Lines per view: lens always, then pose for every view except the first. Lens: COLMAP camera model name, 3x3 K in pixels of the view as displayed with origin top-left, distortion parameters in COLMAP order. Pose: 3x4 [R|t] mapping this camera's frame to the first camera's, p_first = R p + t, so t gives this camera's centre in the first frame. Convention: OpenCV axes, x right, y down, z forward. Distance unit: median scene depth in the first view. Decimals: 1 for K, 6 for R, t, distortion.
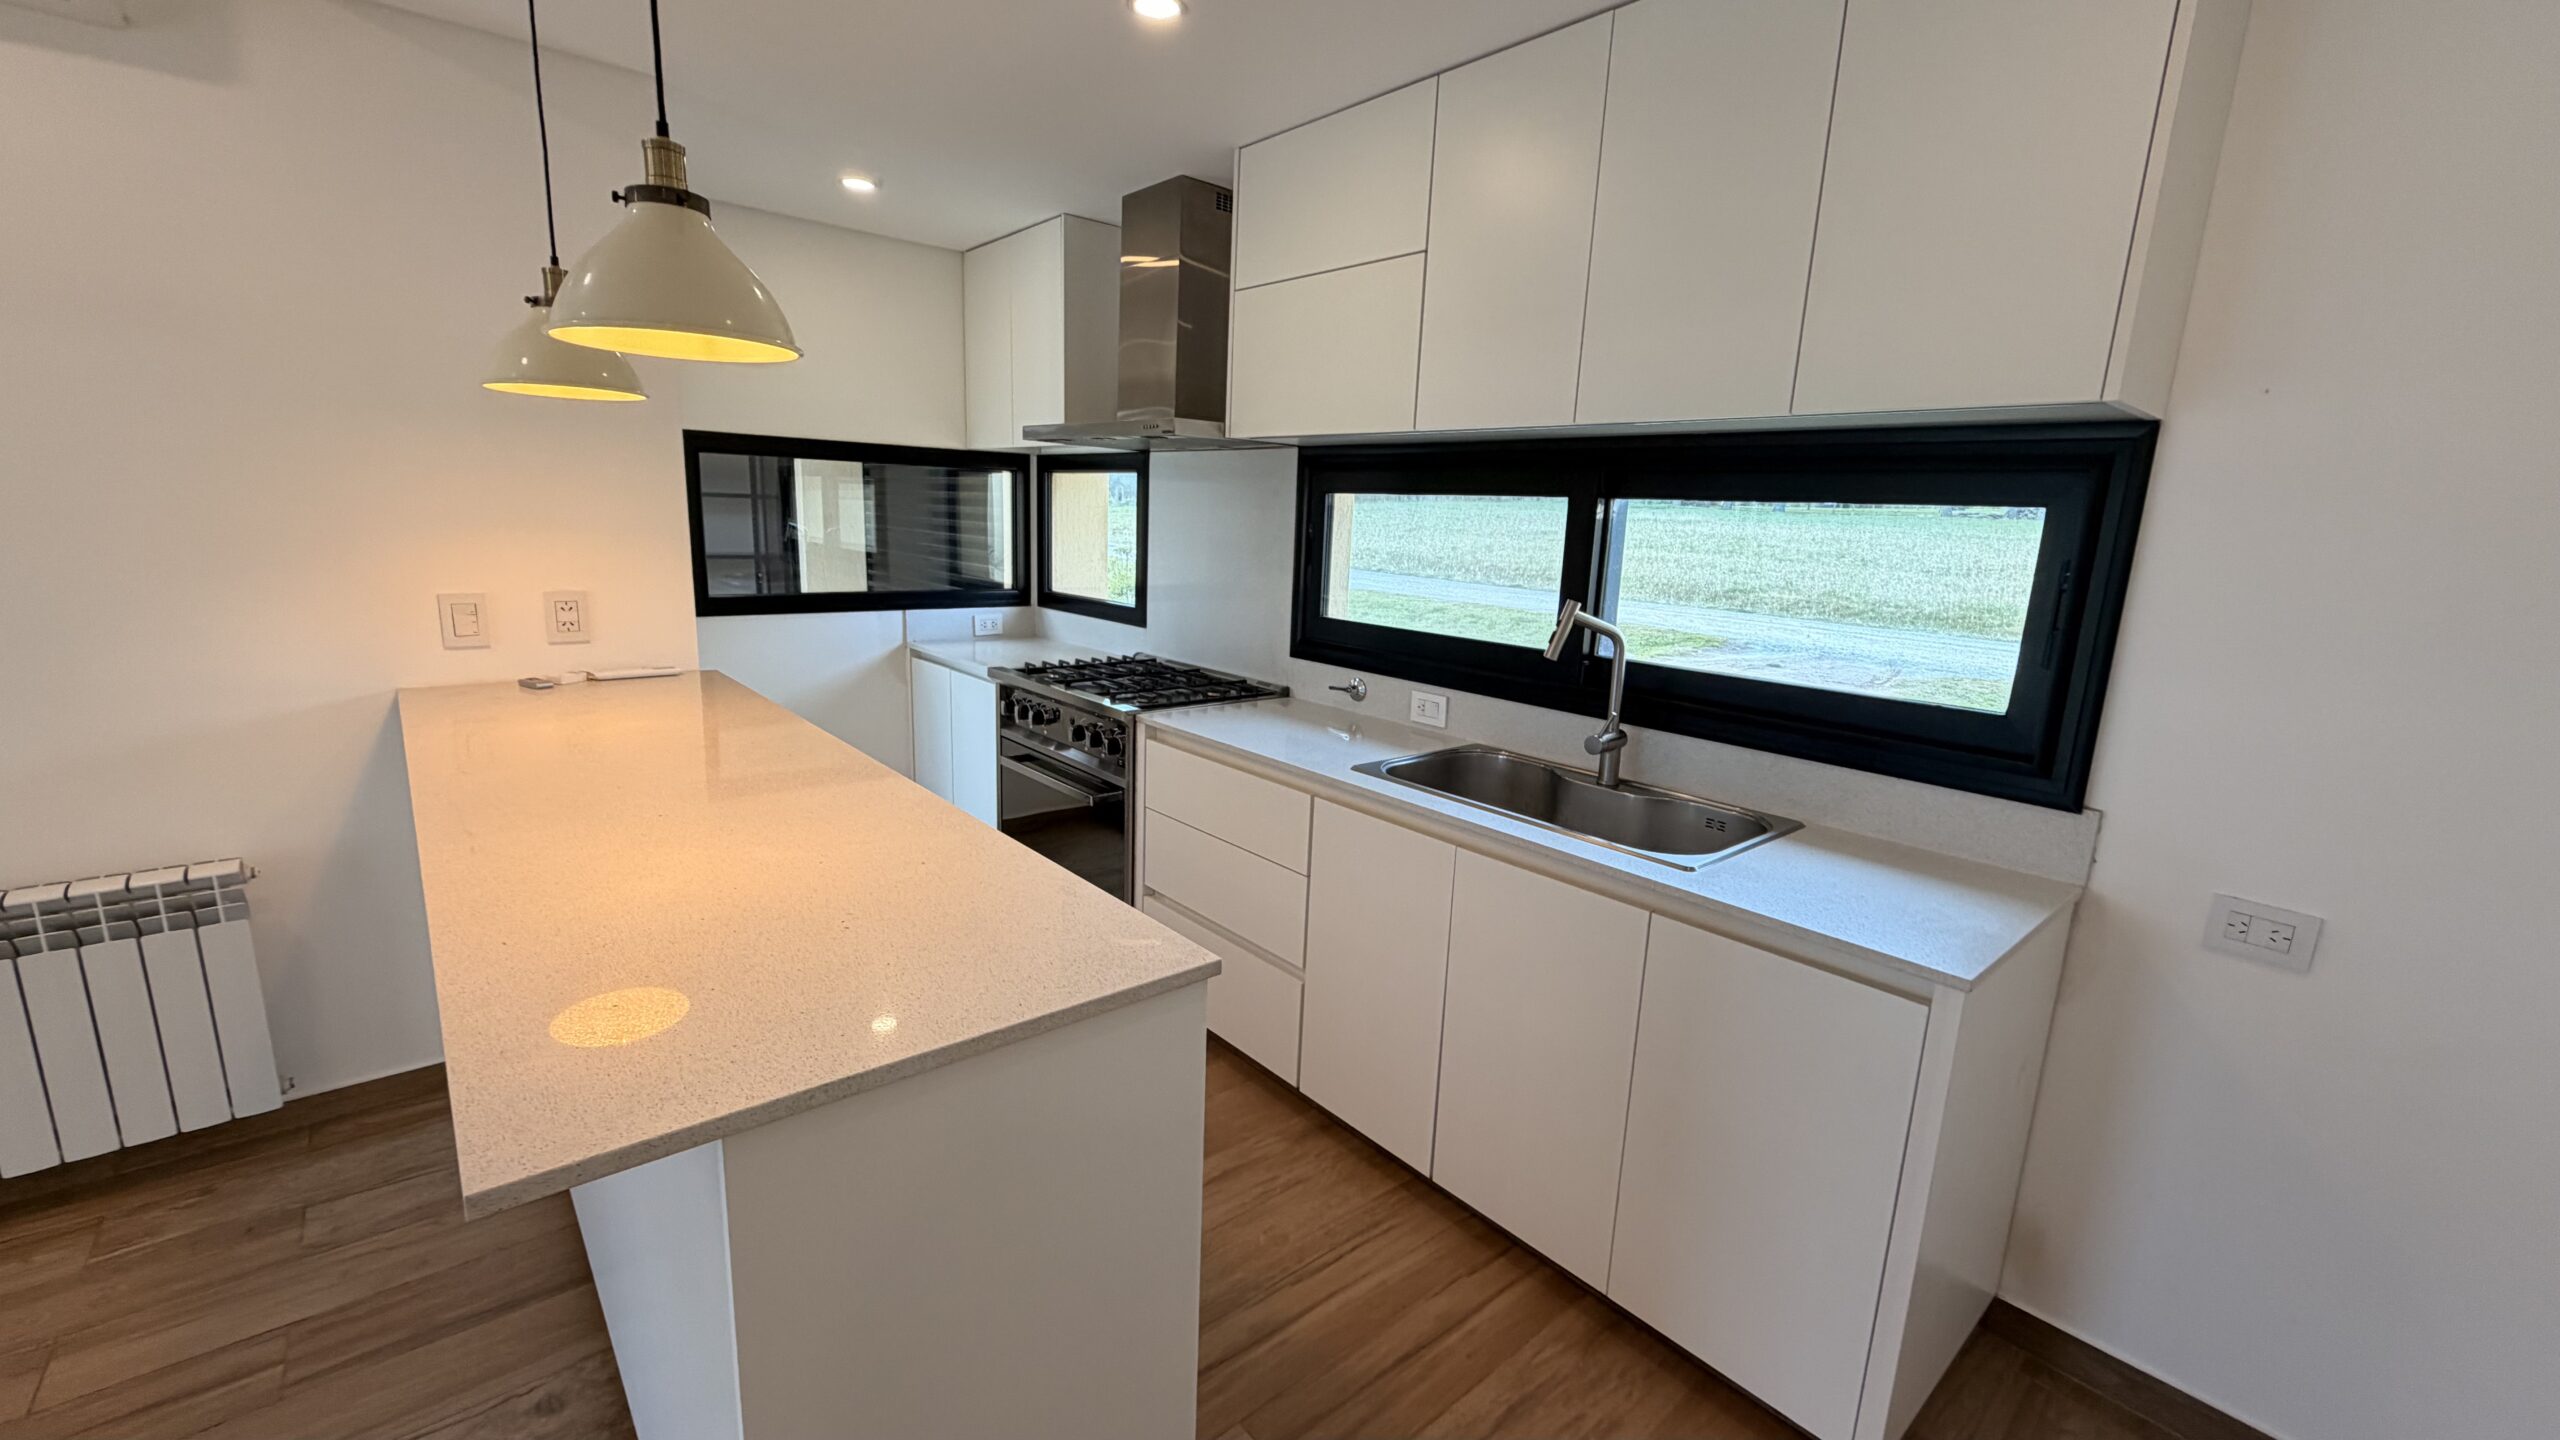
lens RADIAL K [[1007.2, 0, 1253.2], [0, 1007.2, 719.2], [0, 0, 1]] dist [0.000979, 0.000011]
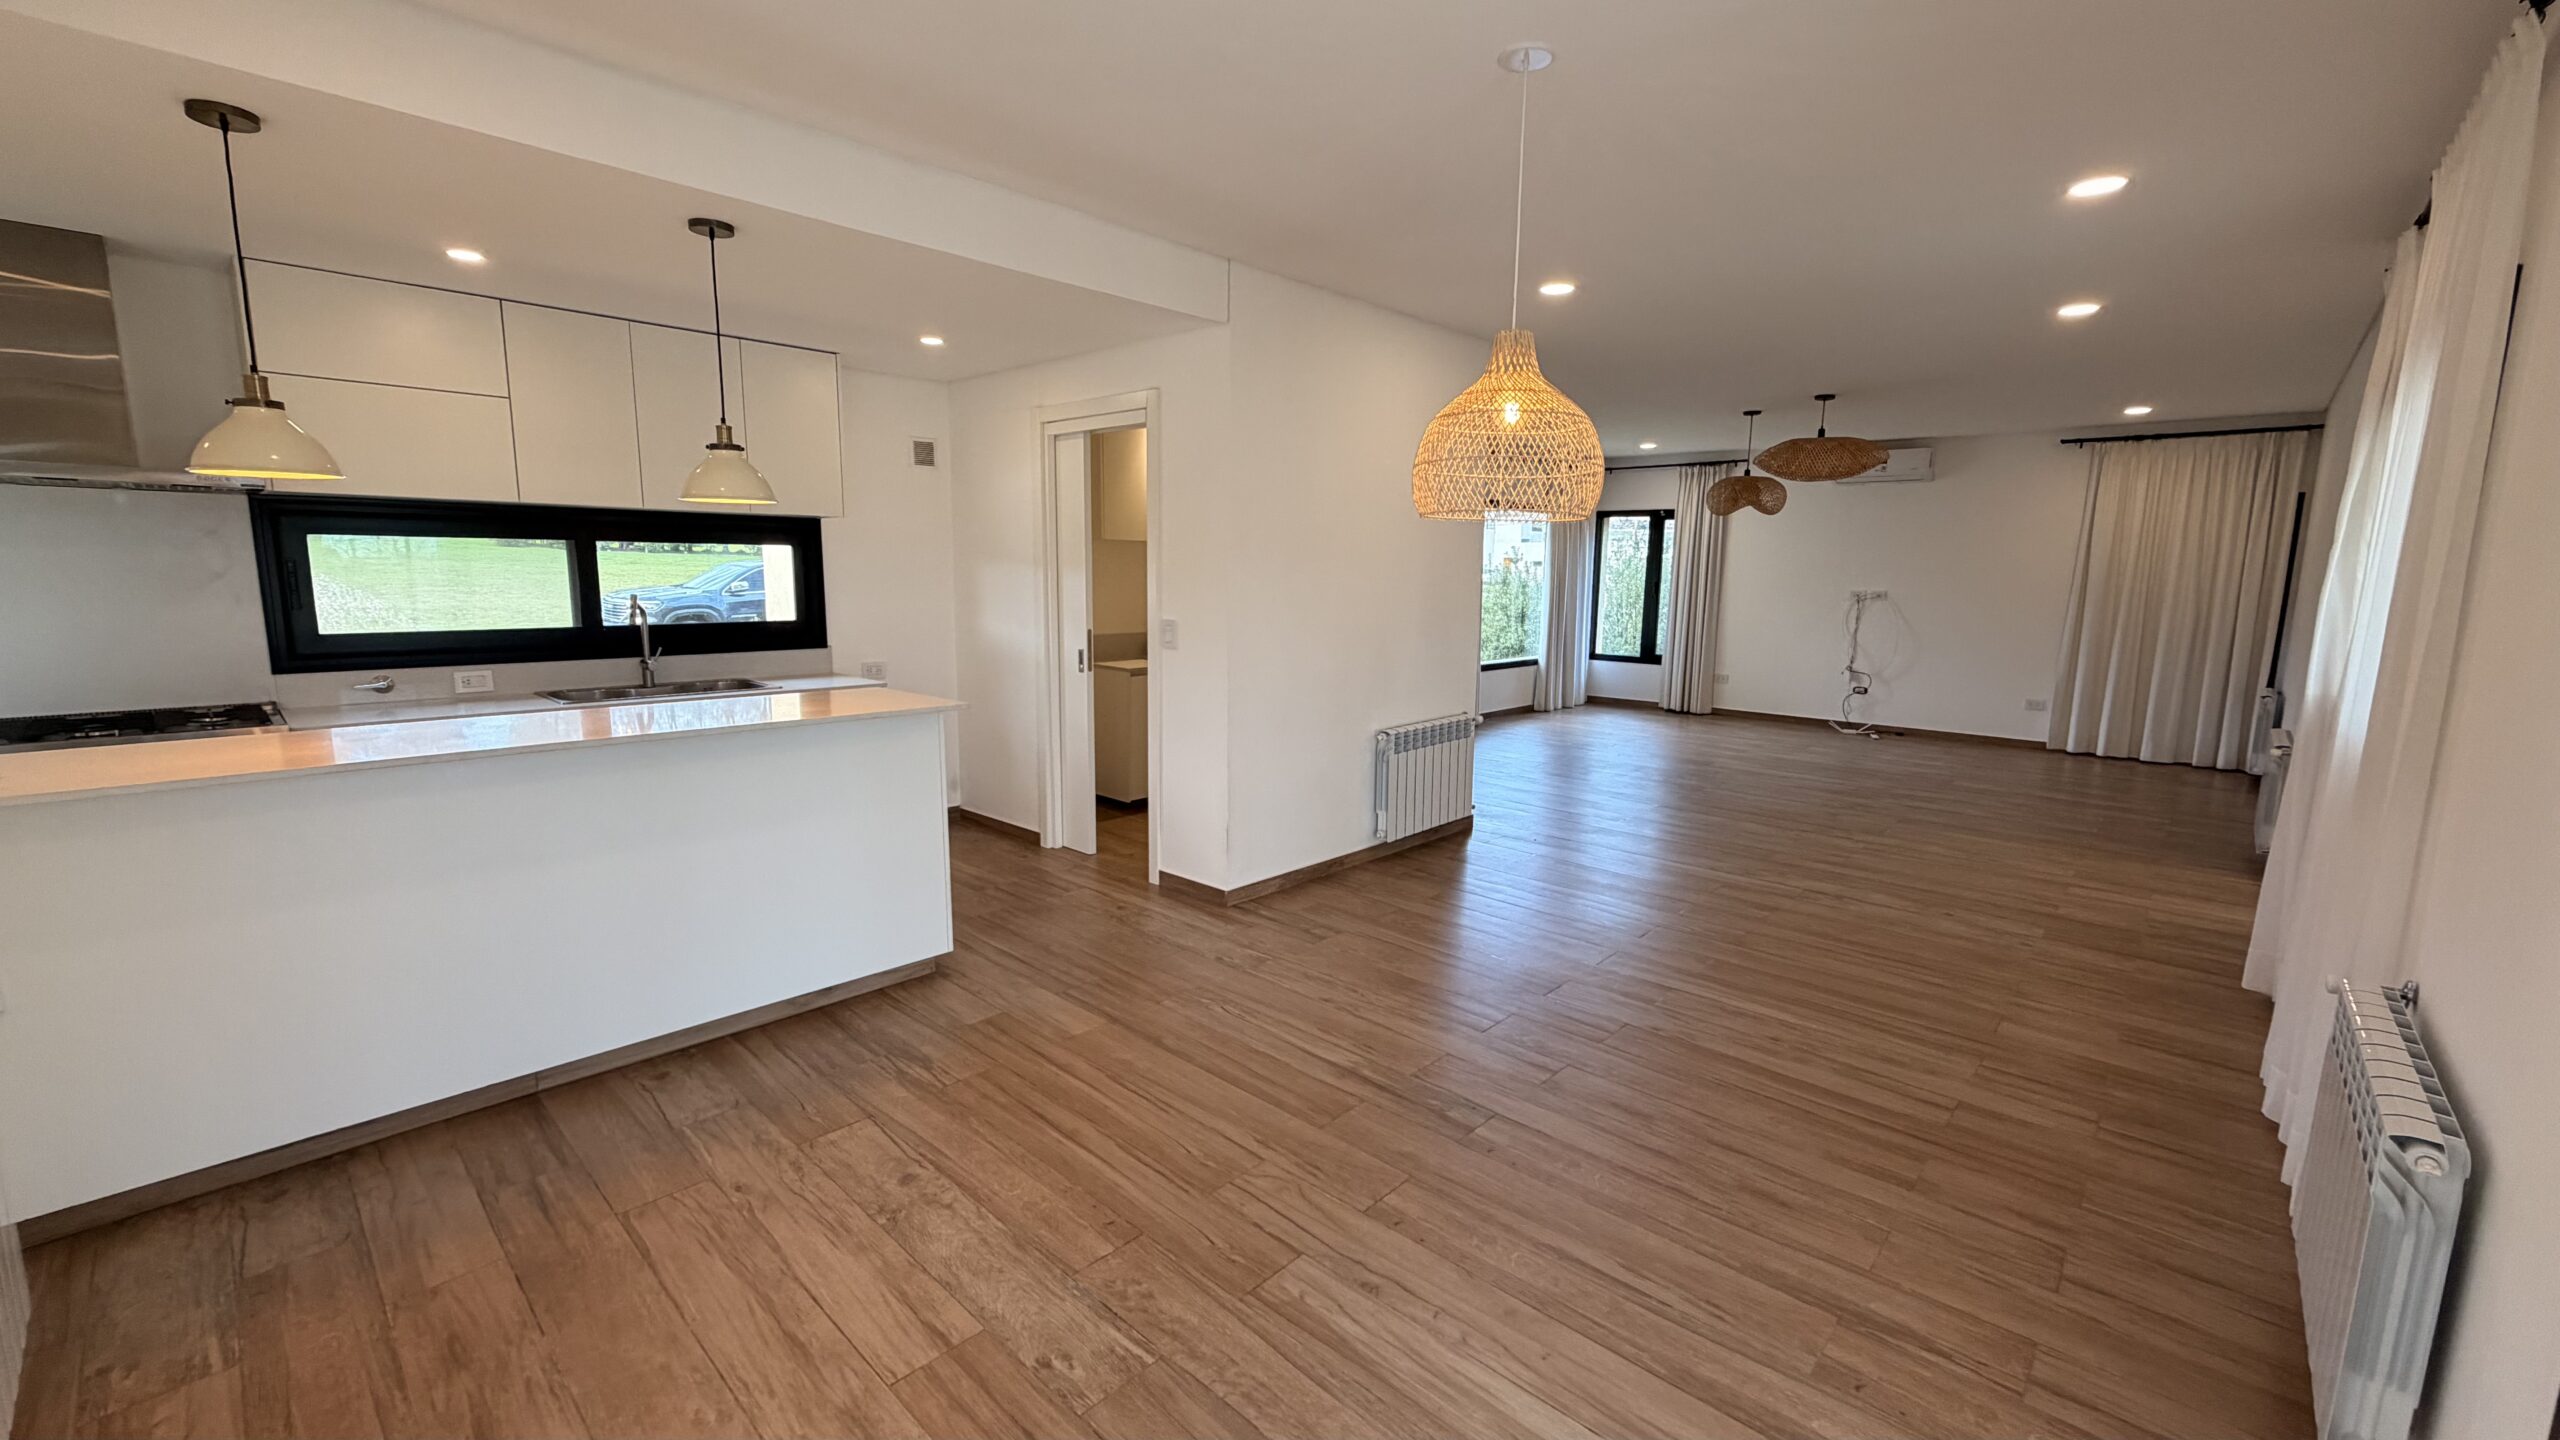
lens RADIAL K [[1013.2, 0, 1269.6], [0, 1013.2, 716.1], [0, 0, 1]] dist [0.001373, -0.000109]
pose [[-0.118631, -0.178004, 0.976853, -1.698739], [0.184078, 0.962804, 0.197799, -0.049603], [-0.975726, 0.203282, -0.081452, -0.011378]]
